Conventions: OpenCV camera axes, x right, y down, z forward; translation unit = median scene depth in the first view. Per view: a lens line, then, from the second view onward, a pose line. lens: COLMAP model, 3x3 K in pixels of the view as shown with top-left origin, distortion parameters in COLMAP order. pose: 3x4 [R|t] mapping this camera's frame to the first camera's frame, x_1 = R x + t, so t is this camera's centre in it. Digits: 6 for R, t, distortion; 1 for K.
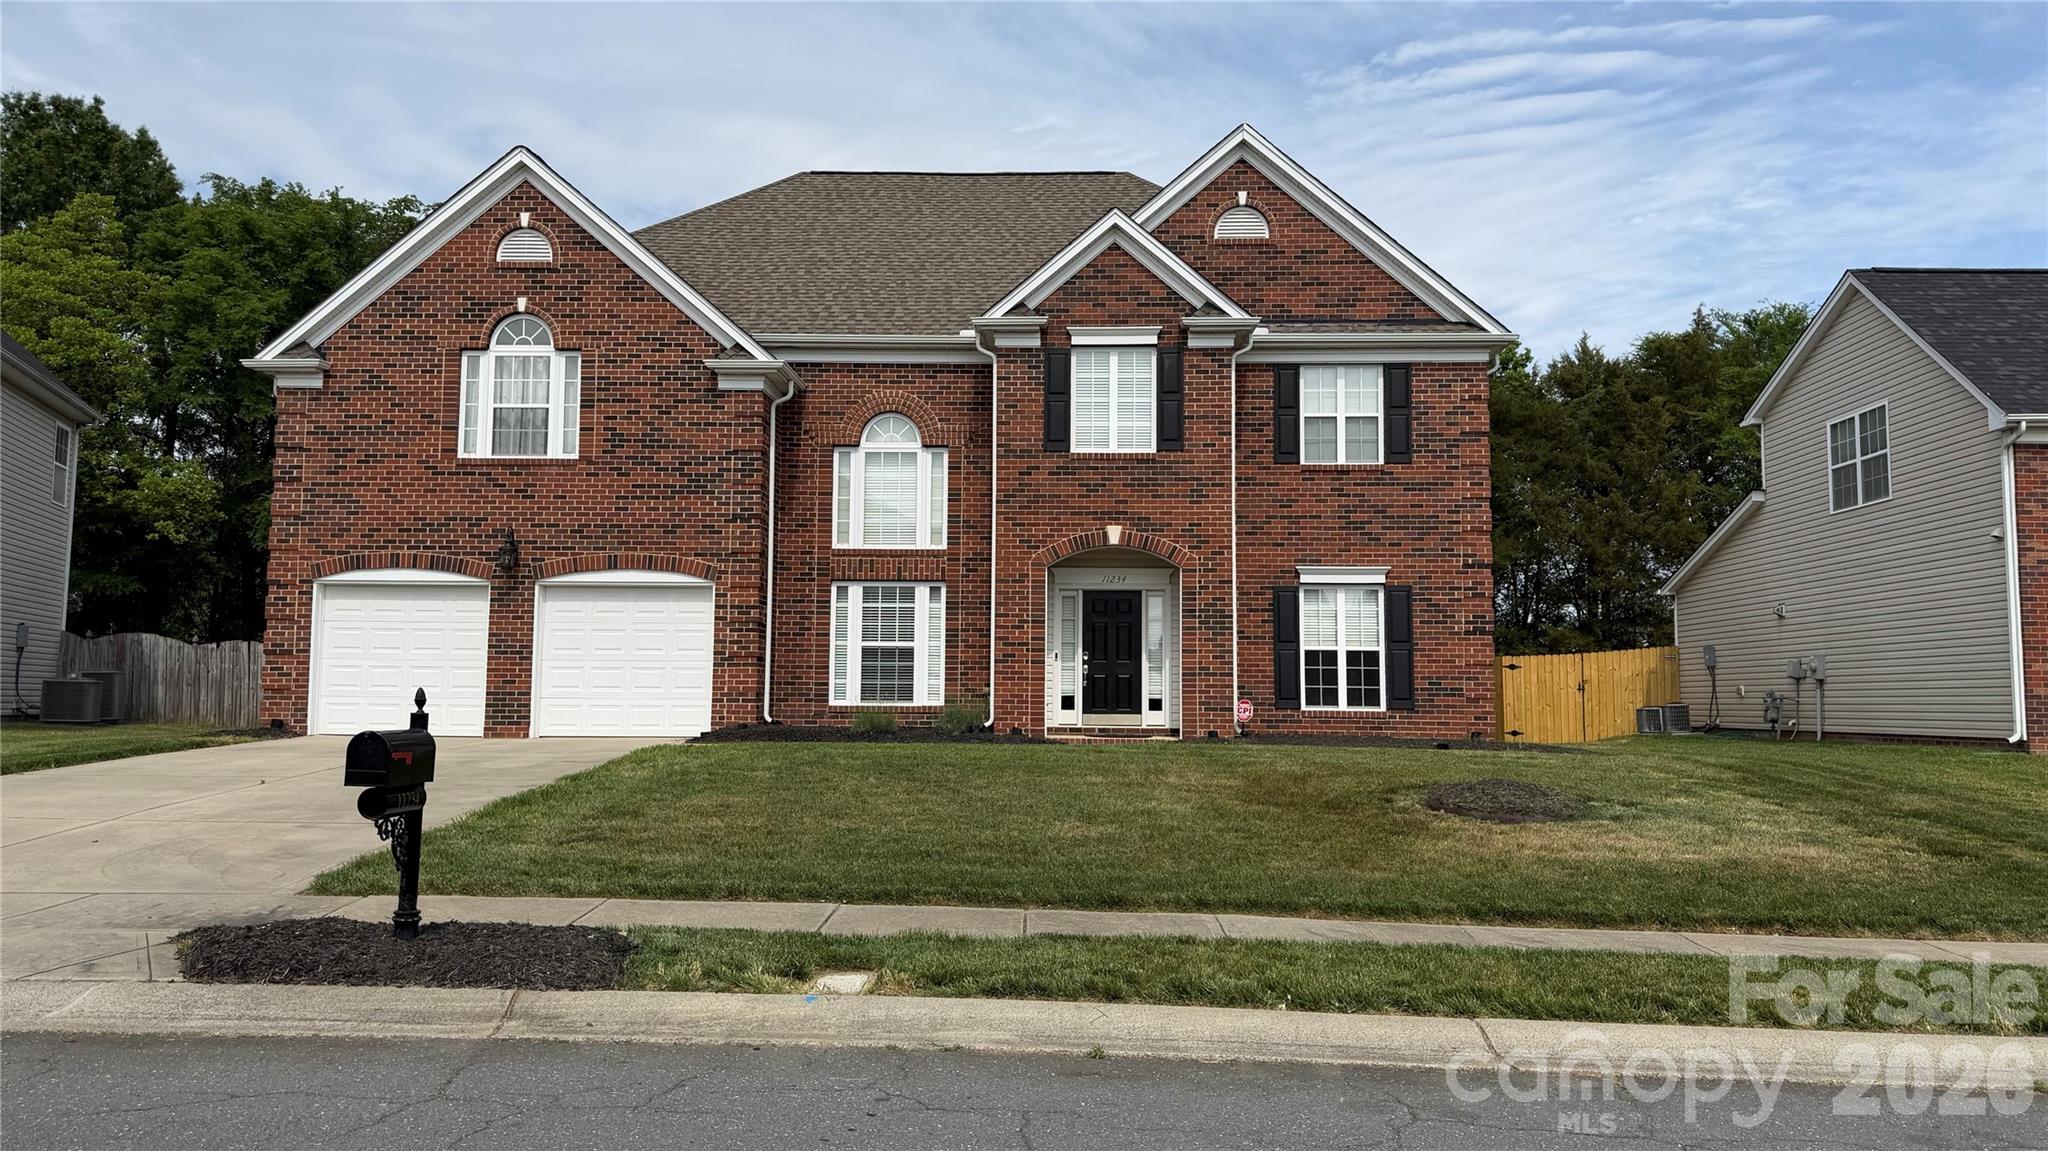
lens RADIAL K [[1334.3, 0, 1024.0], [0, 1334.3, 575.5], [0, 0, 1]] dist [0.147840, -0.182909]
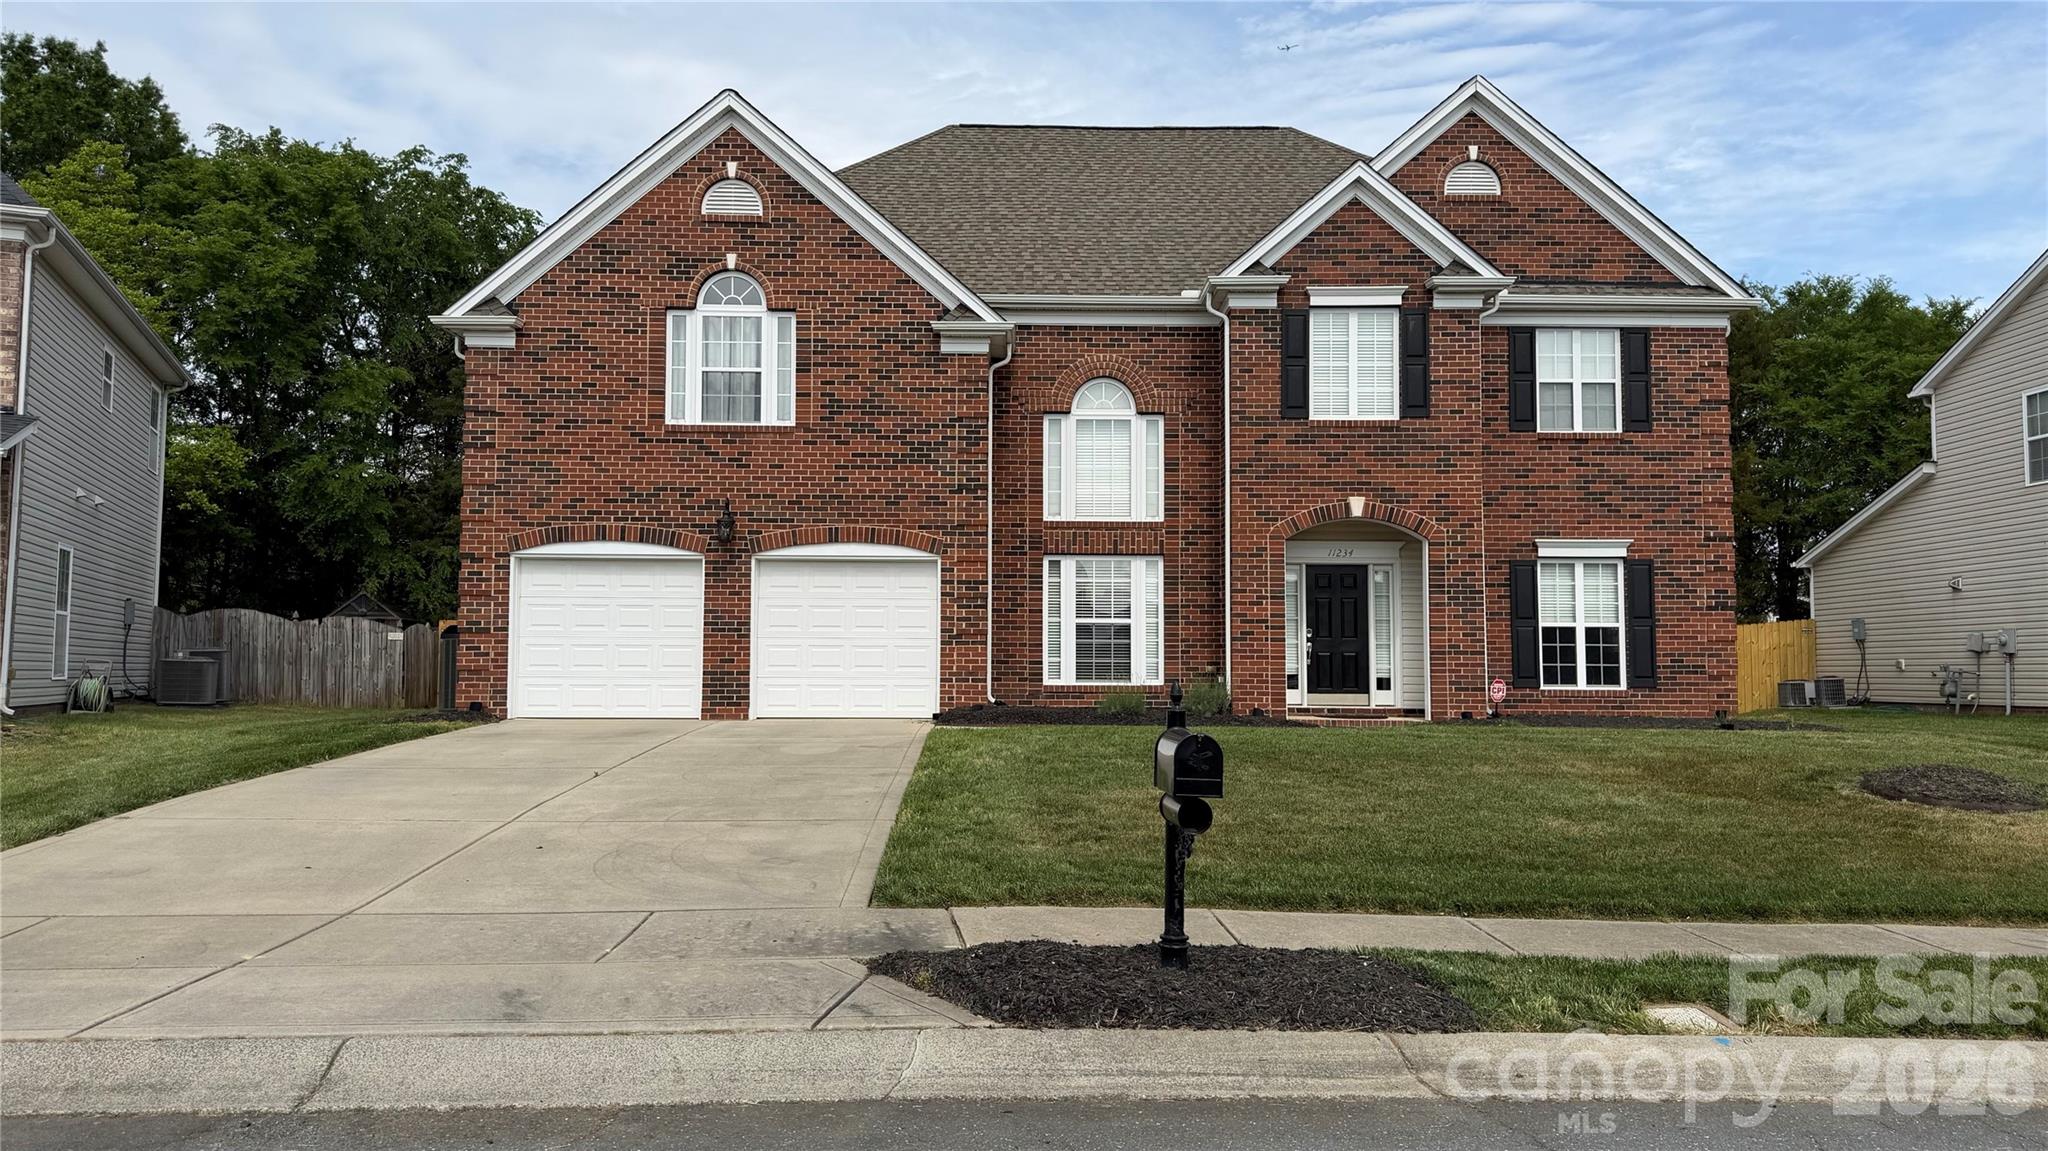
lens RADIAL K [[1334.3, 0, 1024.0], [0, 1334.3, 575.5], [0, 0, 1]] dist [0.147840, -0.182909]
pose [[0.998822, -0.000558, 0.048524, -0.207446], [-0.000471, 0.999775, 0.021185, -0.001350], [-0.048525, -0.021183, 0.998597, 0.050640]]
